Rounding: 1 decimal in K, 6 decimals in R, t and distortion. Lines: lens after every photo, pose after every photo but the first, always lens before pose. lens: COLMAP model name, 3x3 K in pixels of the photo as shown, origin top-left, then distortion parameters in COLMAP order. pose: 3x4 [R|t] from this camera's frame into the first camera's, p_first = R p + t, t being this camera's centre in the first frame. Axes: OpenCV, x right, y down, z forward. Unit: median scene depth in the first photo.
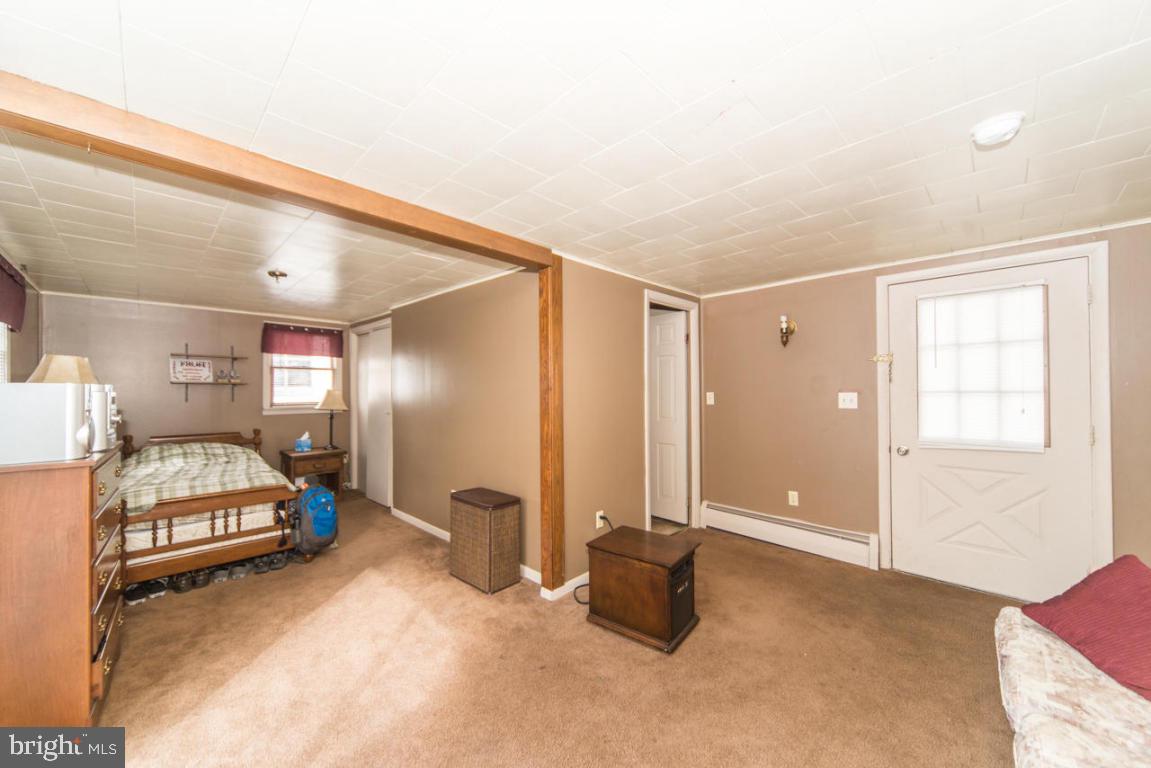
lens RADIAL K [[427.8, 0, 576.8], [0, 427.8, 385.4], [0, 0, 1]] dist [0.001105, 0.000085]
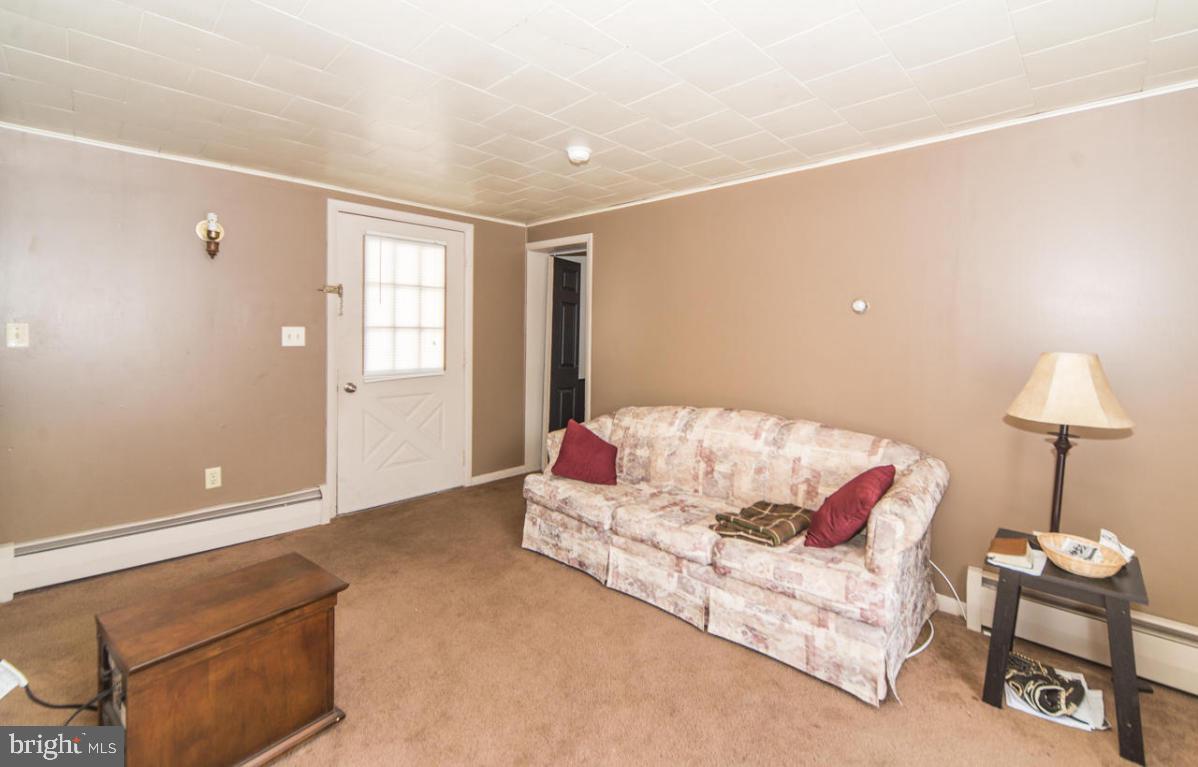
lens RADIAL K [[517.4, 0, 618.7], [0, 517.4, 336.1], [0, 0, 1]] dist [0.001041, -0.000001]
pose [[-0.039943, -0.003470, 0.999196, -0.429615], [-0.021672, 0.999762, 0.002606, 0.020360], [-0.998967, -0.021550, -0.040008, 0.450955]]
